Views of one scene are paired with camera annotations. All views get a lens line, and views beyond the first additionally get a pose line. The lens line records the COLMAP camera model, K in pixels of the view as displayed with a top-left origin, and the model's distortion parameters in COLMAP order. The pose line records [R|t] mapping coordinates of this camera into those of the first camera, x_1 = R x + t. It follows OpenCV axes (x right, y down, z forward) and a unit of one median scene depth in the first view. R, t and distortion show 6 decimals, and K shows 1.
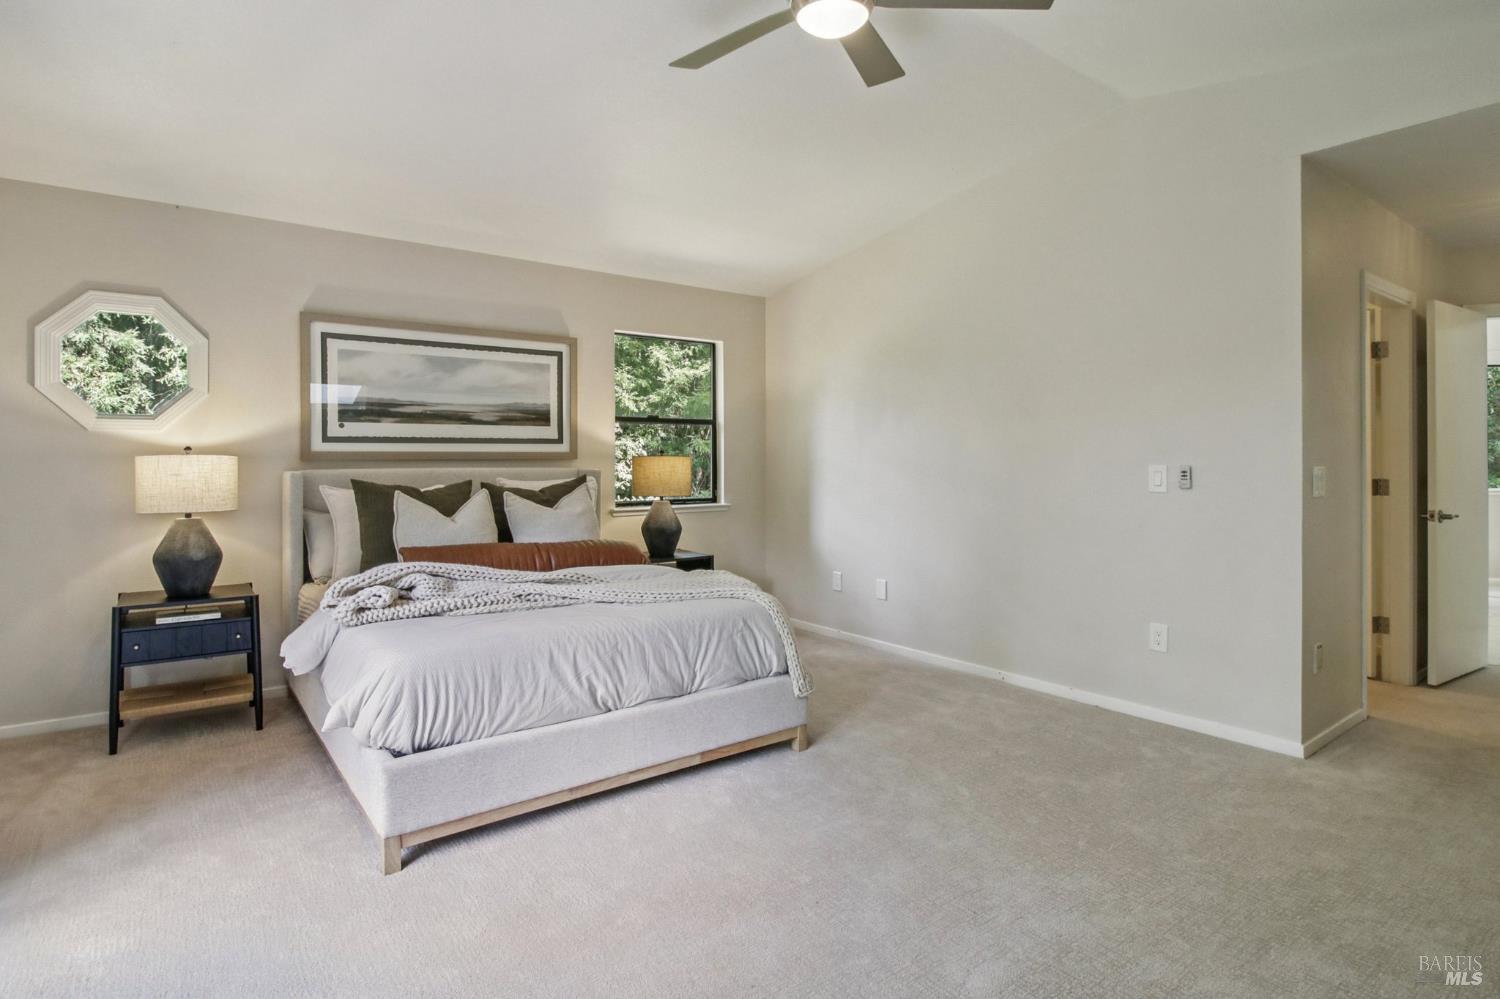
lens RADIAL K [[785.5, 0, 757.2], [0, 785.5, 466.5], [0, 0, 1]] dist [0.033552, -0.013574]
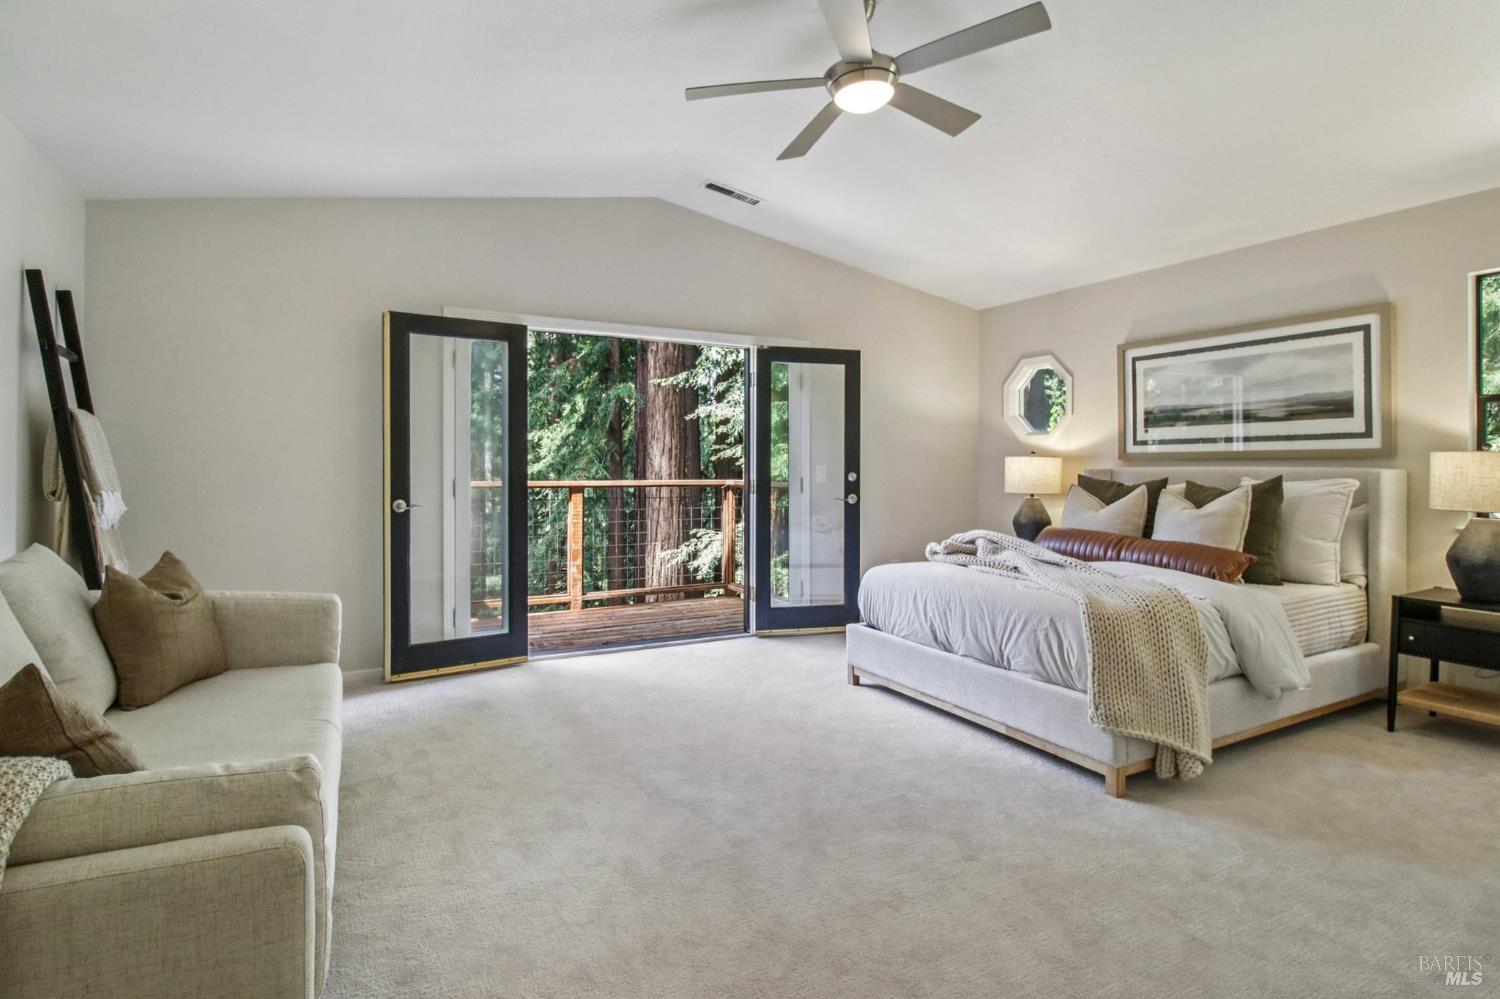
lens RADIAL K [[785.5, 0, 757.2], [0, 785.5, 466.5], [0, 0, 1]] dist [0.033552, -0.013574]
pose [[-0.151186, 0.004972, -0.988493, 0.743675], [-0.005761, 0.999966, 0.005911, -0.001063], [0.988488, 0.006588, -0.151153, 0.572255]]
